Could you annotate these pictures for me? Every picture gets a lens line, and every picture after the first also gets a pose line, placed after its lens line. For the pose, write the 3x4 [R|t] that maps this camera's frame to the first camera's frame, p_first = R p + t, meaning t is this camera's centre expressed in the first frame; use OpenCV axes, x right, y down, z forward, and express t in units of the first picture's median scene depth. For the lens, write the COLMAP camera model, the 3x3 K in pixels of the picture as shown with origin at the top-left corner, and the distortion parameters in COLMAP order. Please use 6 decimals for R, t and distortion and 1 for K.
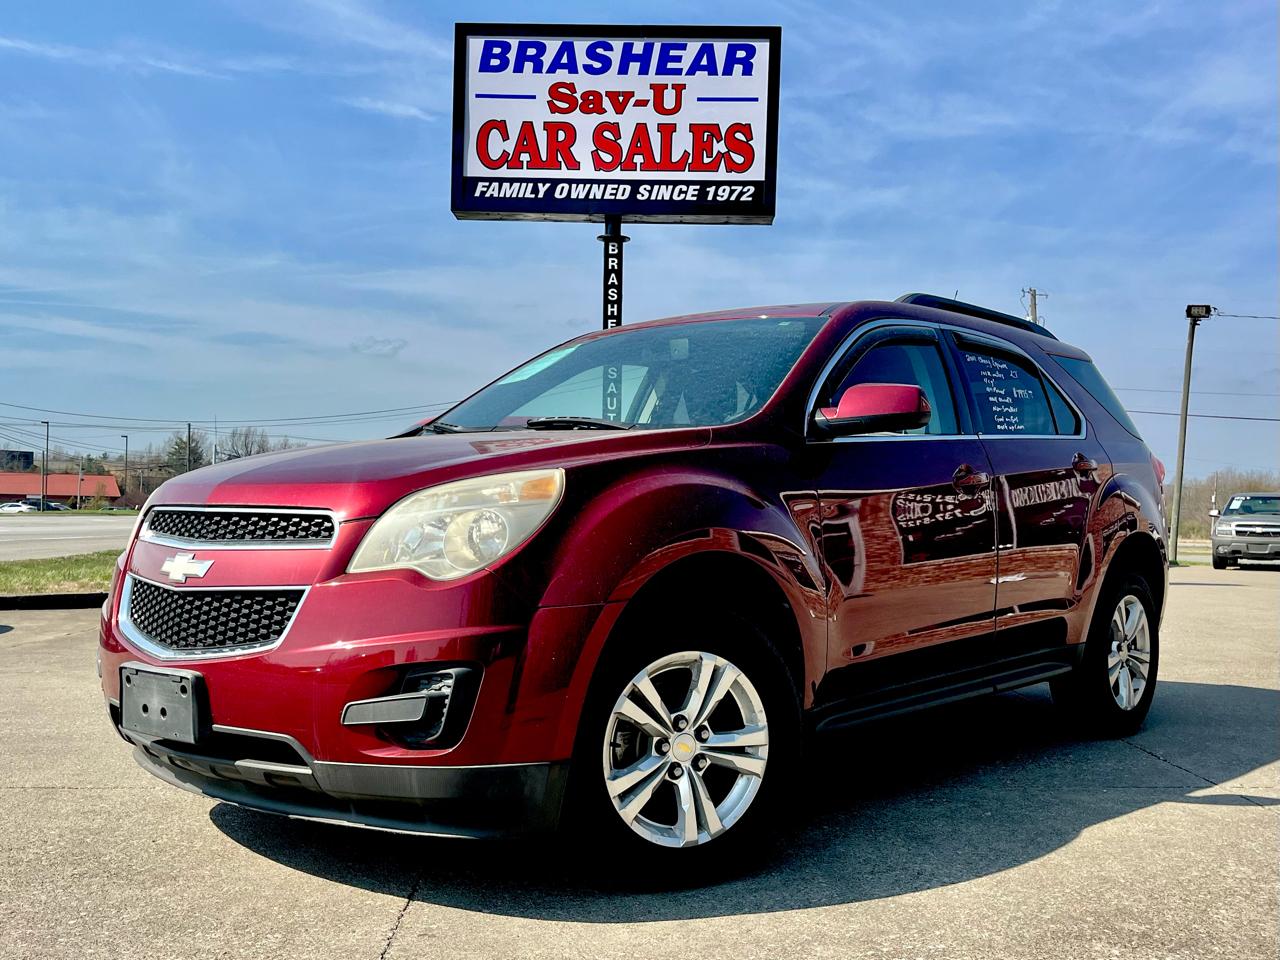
lens RADIAL K [[1573.6, 0, 628.8], [0, 1573.6, 538.6], [0, 0, 1]] dist [0.043231, 0.000000]
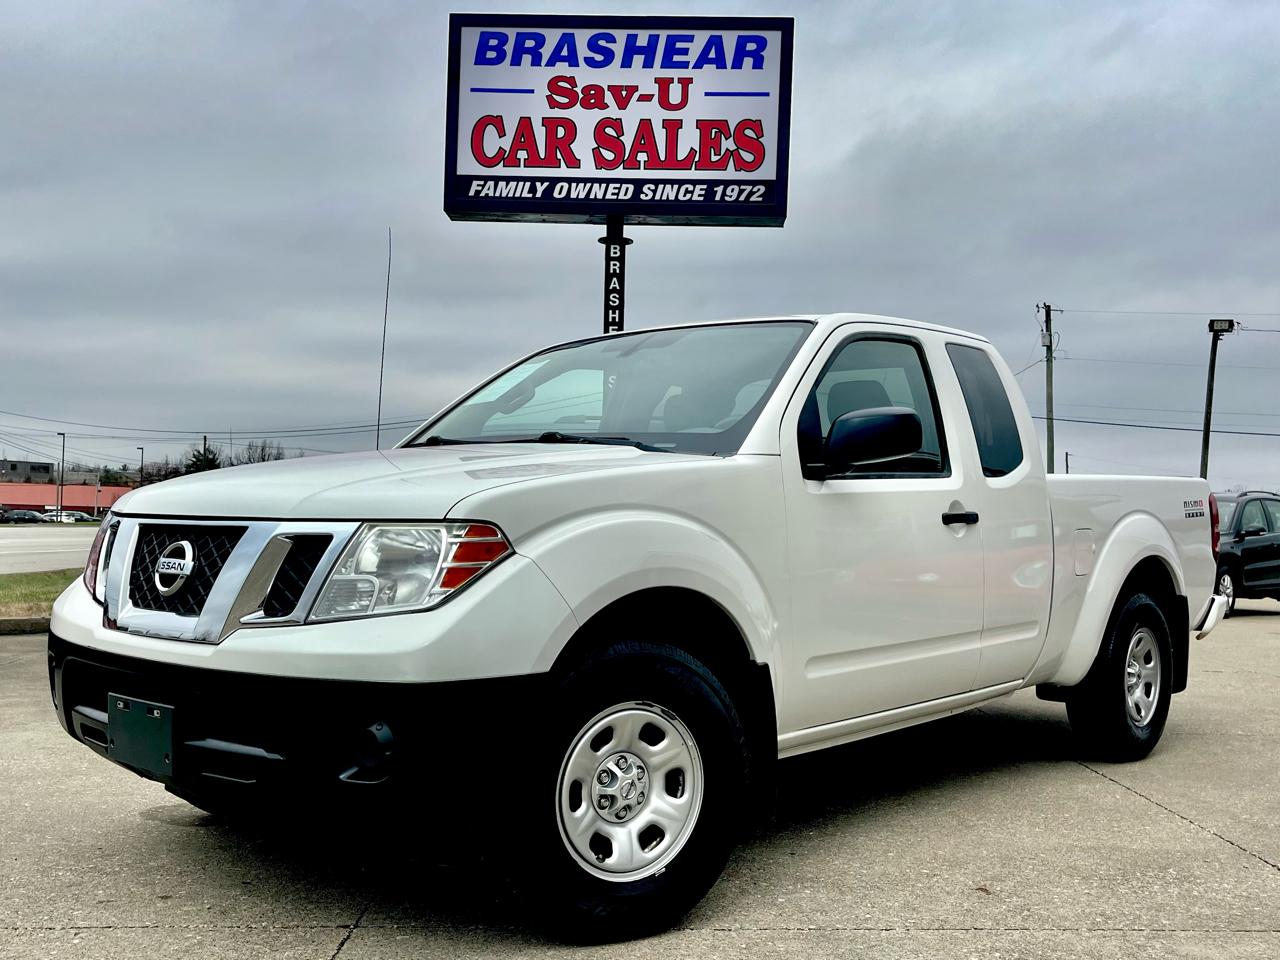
lens RADIAL K [[1432.1, 0, 651.1], [0, 1432.1, 512.7], [0, 0, 1]] dist [0.037239, 0.000000]
pose [[0.999890, 0.006128, -0.013502, 0.024395], [-0.006349, 0.999846, -0.016339, -0.013688], [0.013400, 0.016422, 0.999775, 0.144852]]
